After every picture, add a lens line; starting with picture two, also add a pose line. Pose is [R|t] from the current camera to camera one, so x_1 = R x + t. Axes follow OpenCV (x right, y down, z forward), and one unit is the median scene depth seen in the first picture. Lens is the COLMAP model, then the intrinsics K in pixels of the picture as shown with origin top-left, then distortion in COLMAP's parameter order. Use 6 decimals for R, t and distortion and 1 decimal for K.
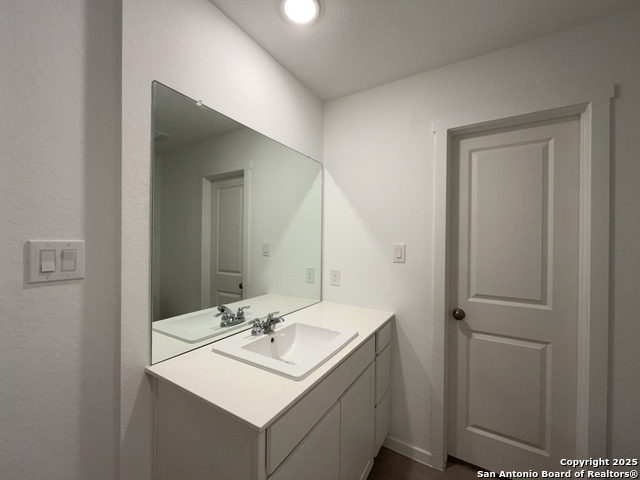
lens RADIAL K [[260.2, 0, 315.8], [0, 260.2, 243.2], [0, 0, 1]] dist [-0.000534, -0.000406]
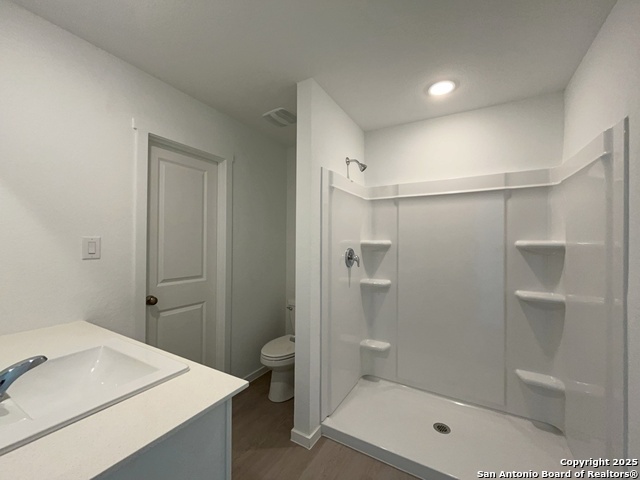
lens RADIAL K [[260.2, 0, 321.0], [0, 260.2, 239.7], [0, 0, 1]] dist [-0.000534, -0.000406]
pose [[-0.008961, -0.005113, 0.999947, -0.620077], [-0.019491, 0.999798, 0.004938, -0.010040], [-0.999770, -0.019446, -0.009059, 0.294573]]
